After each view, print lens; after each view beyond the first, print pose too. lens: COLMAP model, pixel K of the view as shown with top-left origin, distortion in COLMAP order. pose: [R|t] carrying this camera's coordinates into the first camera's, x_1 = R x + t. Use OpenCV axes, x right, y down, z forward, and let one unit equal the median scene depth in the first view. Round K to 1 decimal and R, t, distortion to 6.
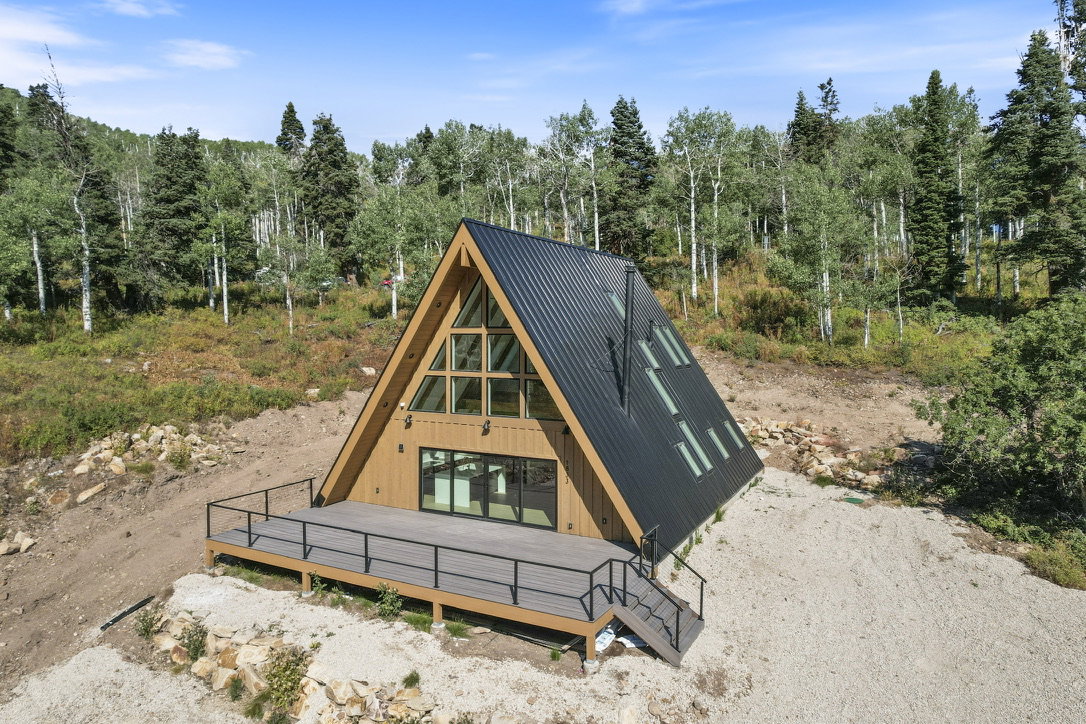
lens RADIAL K [[672.2, 0, 544.6], [0, 672.2, 401.7], [0, 0, 1]] dist [-0.068387, 0.058021]
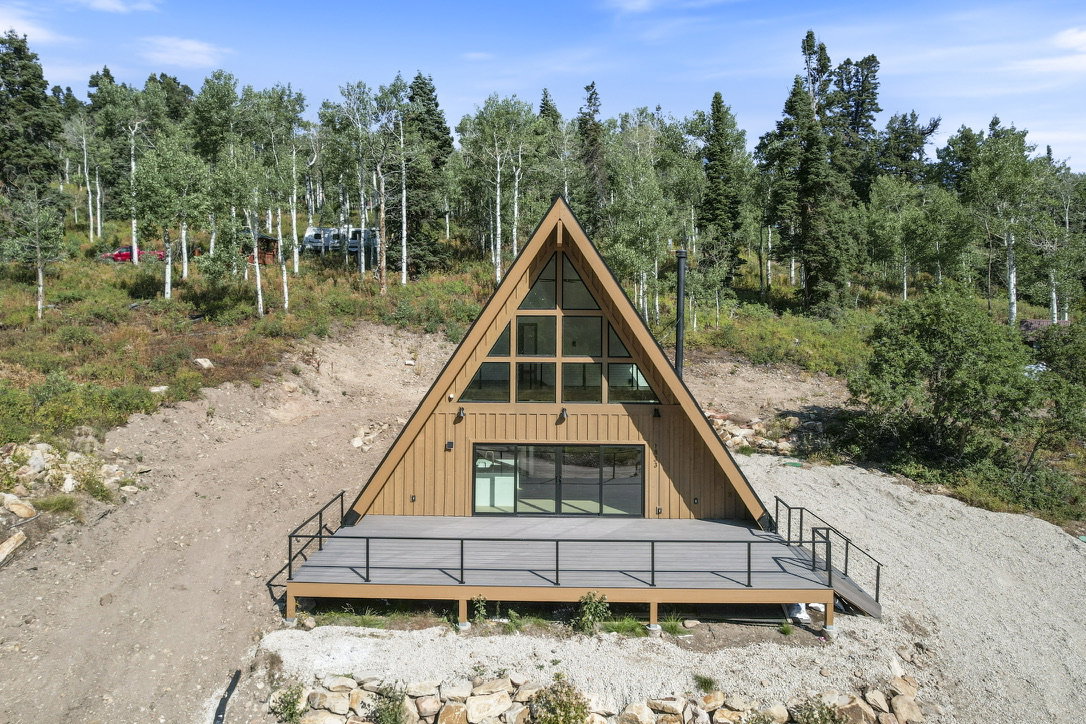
lens RADIAL K [[698.8, 0, 543.0], [0, 698.8, 362.0], [0, 0, 1]] dist [-0.052712, 0.033240]
pose [[0.901822, -0.023601, 0.431463, -0.494024], [0.040982, 0.998678, -0.031031, -0.007009], [-0.430160, 0.045667, 0.901597, 0.124752]]
